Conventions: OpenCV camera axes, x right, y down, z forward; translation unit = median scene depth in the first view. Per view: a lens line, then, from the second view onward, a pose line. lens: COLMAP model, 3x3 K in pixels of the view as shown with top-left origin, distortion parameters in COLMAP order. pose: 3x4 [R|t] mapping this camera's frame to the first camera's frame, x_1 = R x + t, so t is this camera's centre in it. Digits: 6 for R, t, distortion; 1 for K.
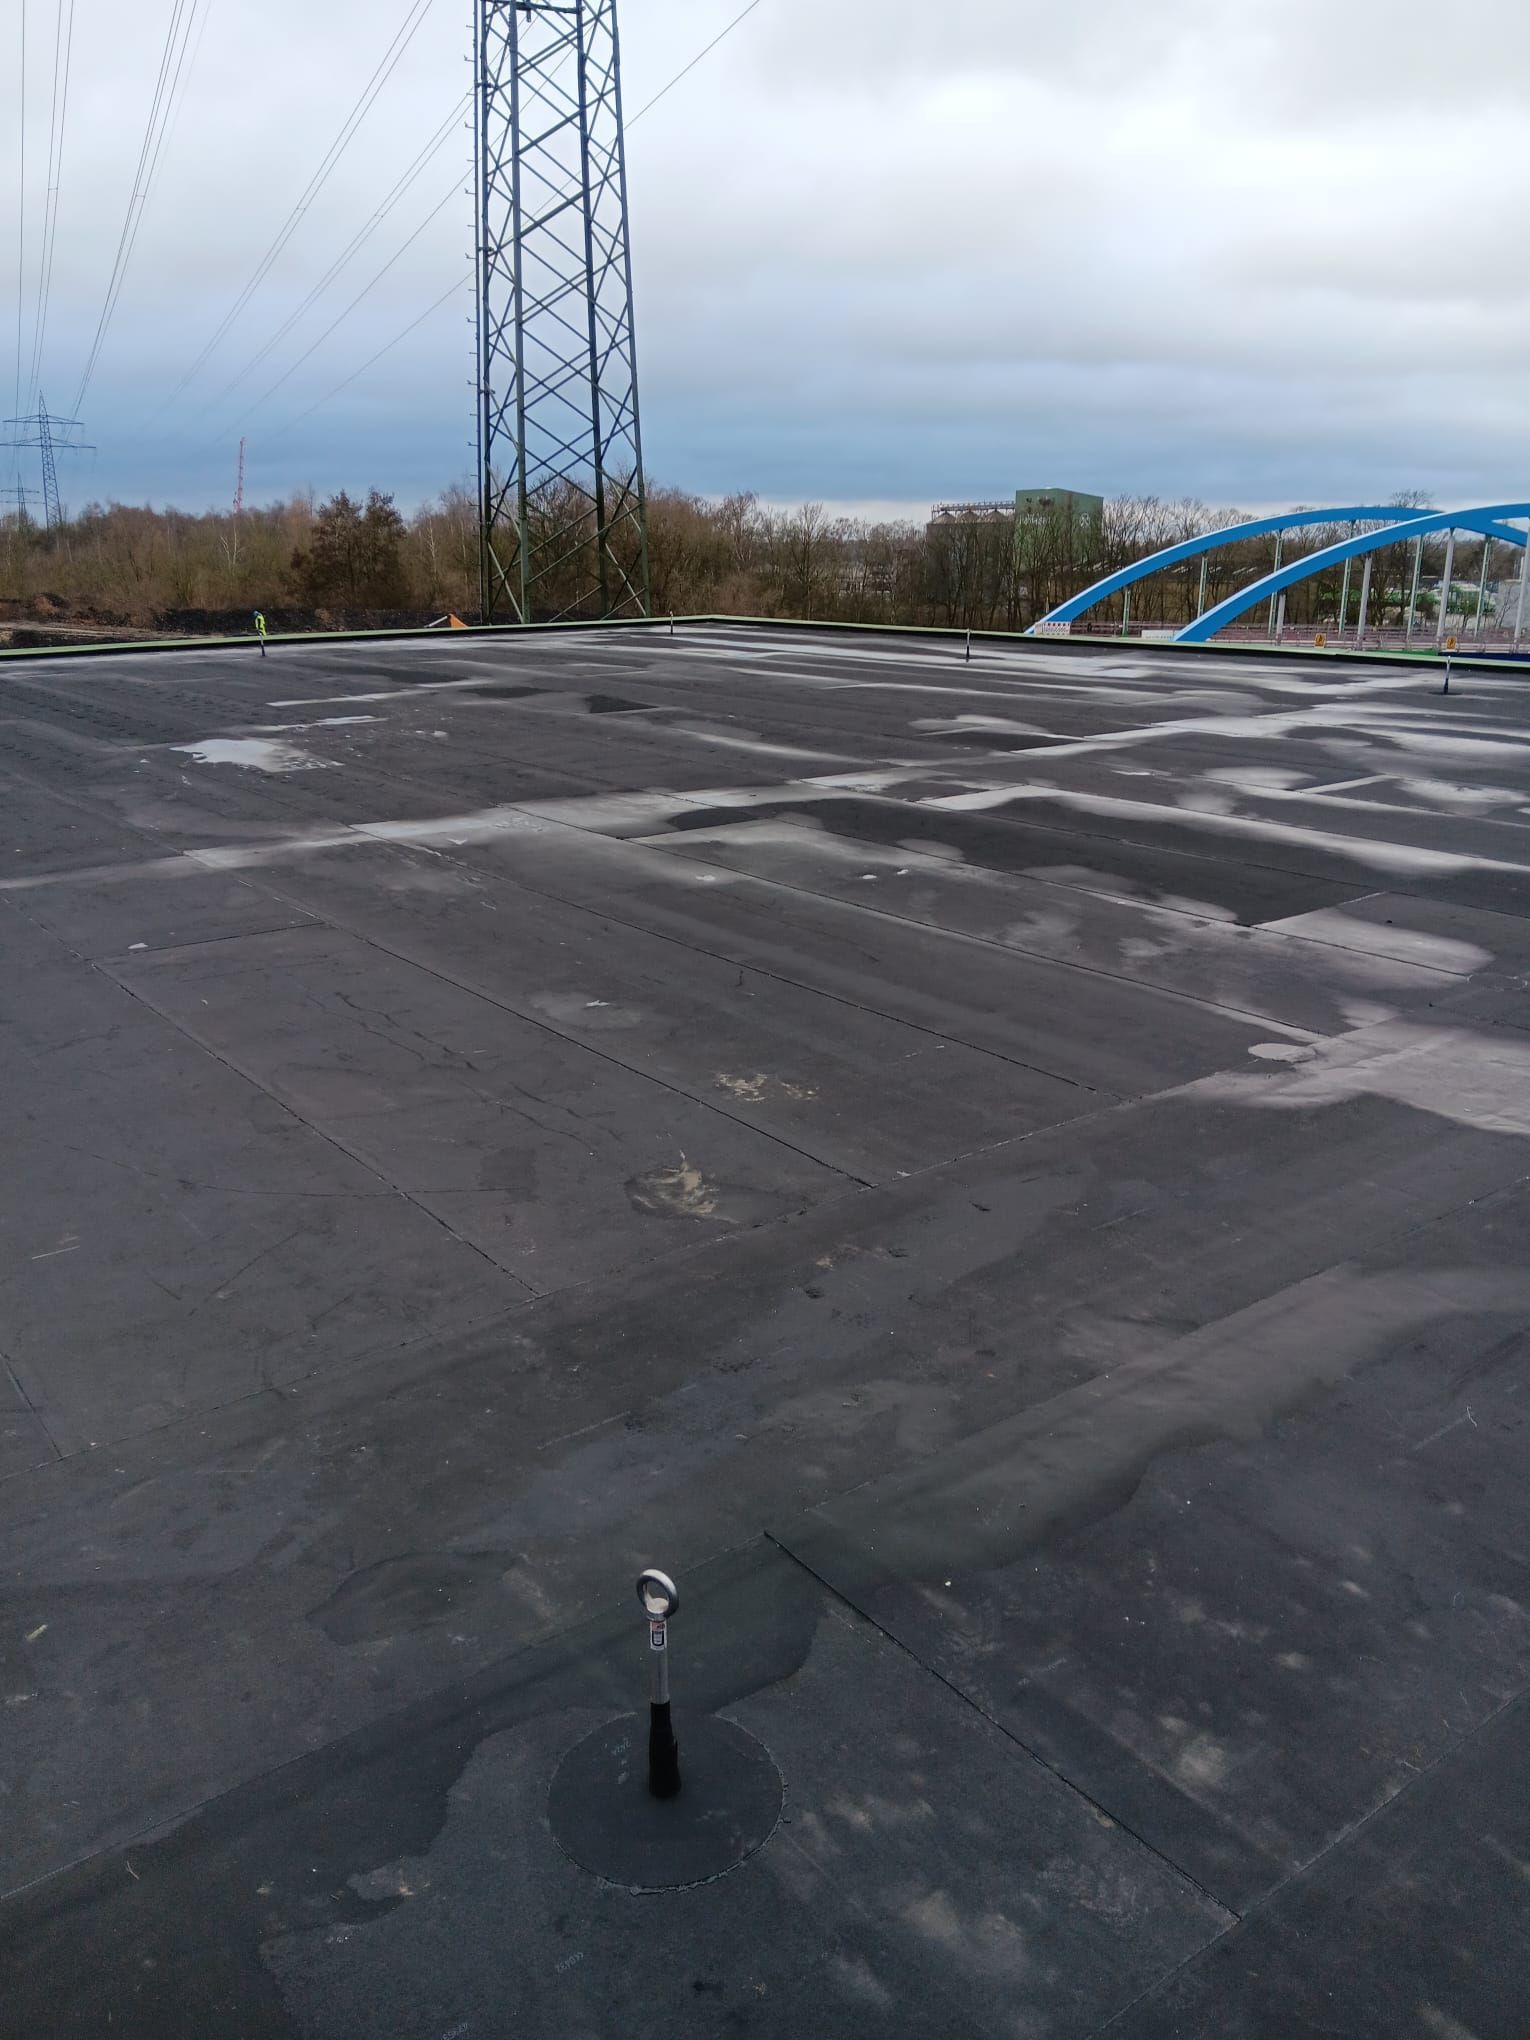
lens RADIAL K [[1560.2, 0, 767.9], [0, 1560.2, 1055.4], [0, 0, 1]] dist [0.117559, -0.264236]
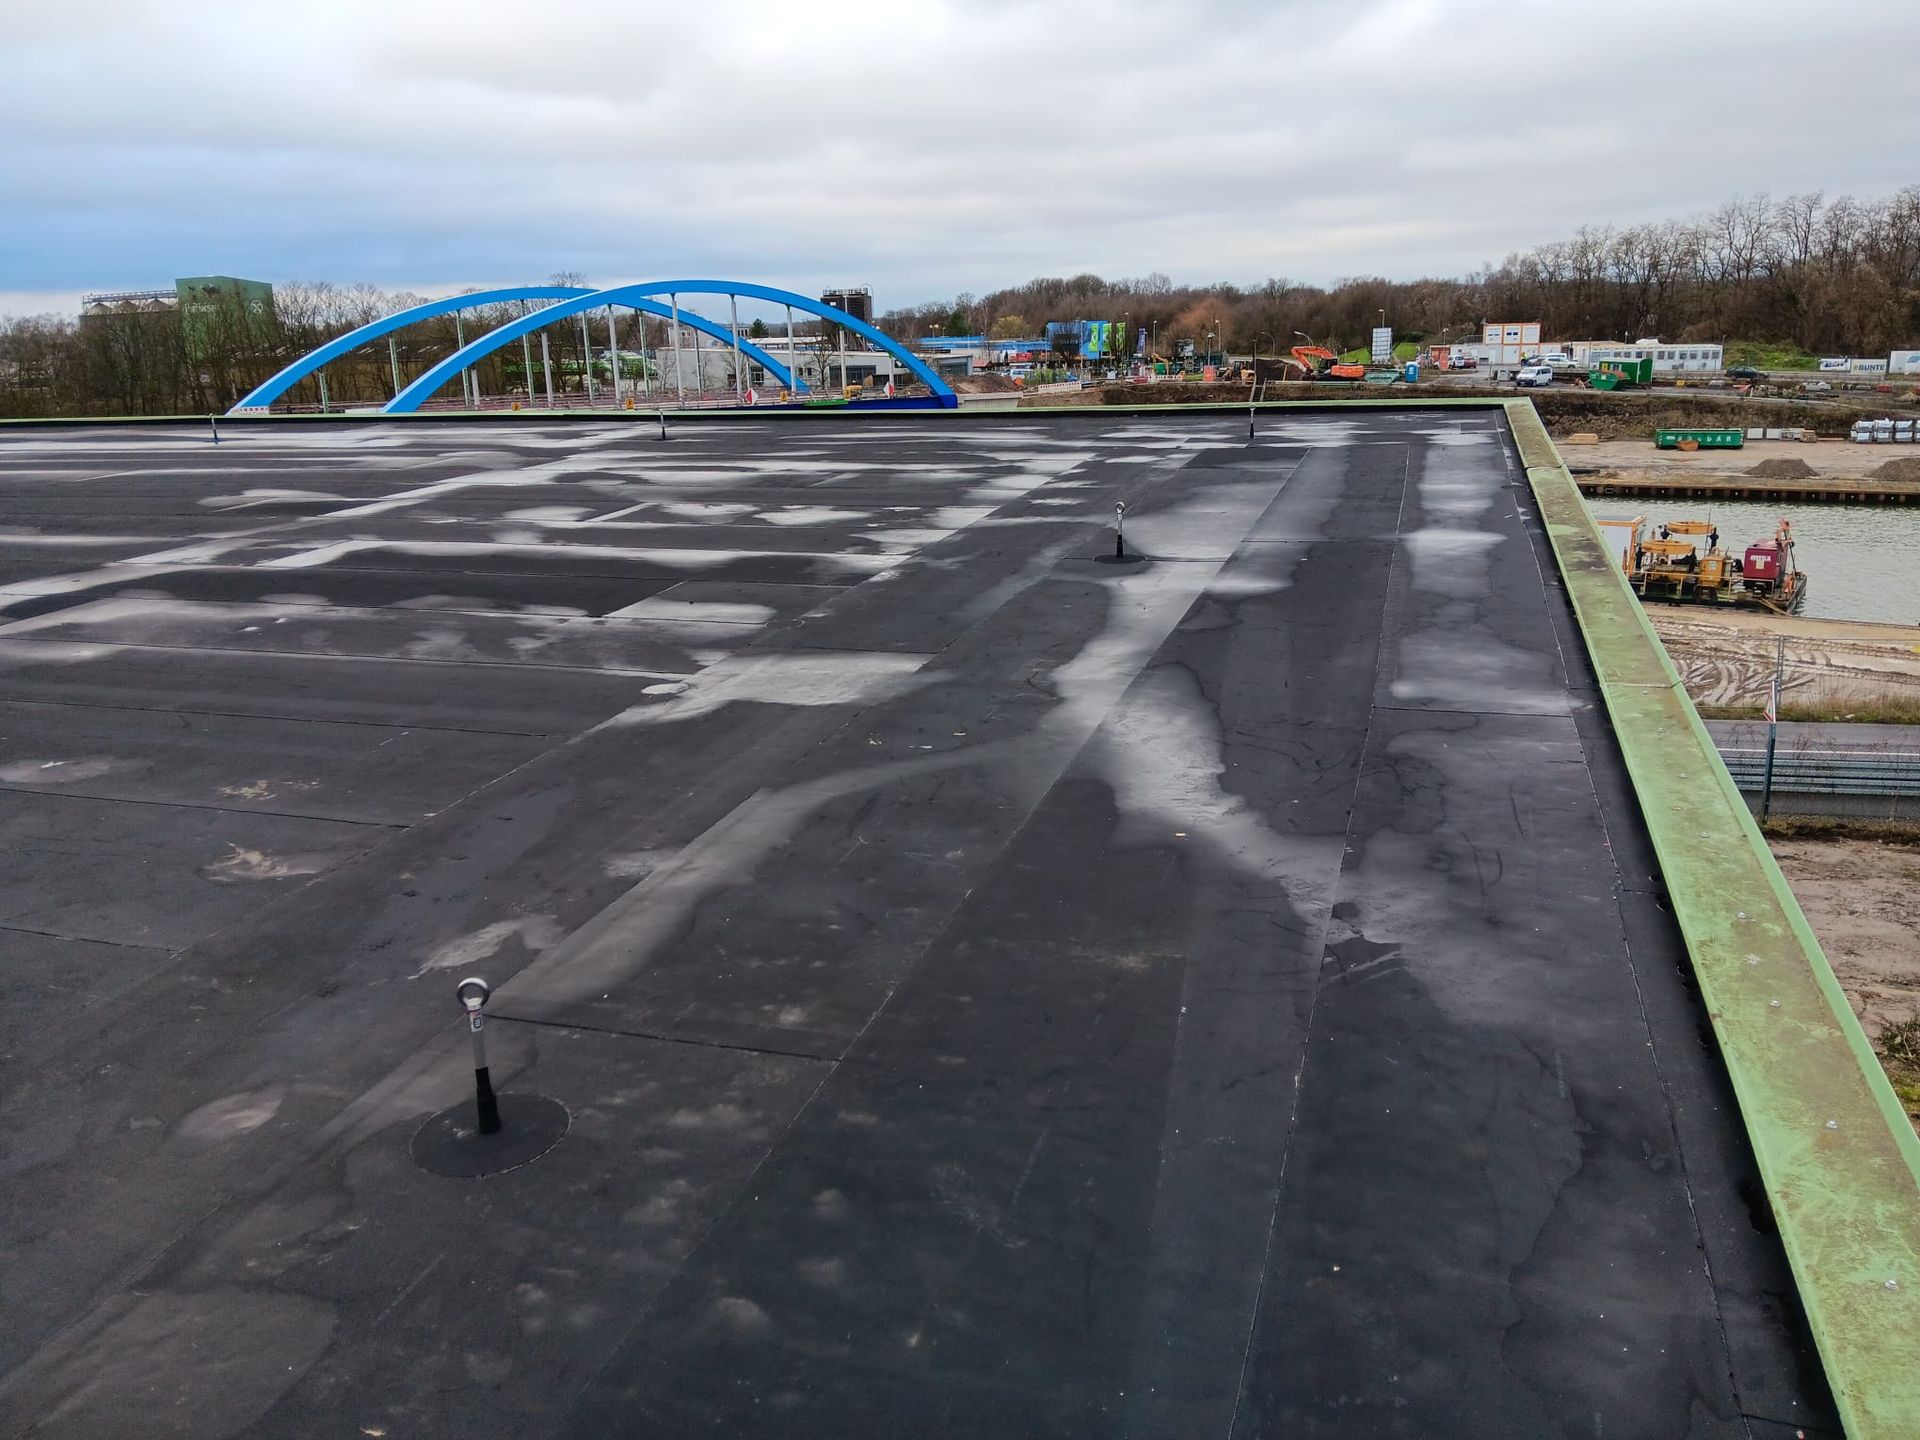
lens RADIAL K [[1486.8, 0, 956.5], [0, 1486.8, 776.5], [0, 0, 1]] dist [0.006887, -0.083841]
pose [[0.817949, -0.192410, 0.542160, -0.109098], [0.201210, 0.978572, 0.043727, 0.039909], [-0.538956, 0.073321, 0.839137, -0.130765]]
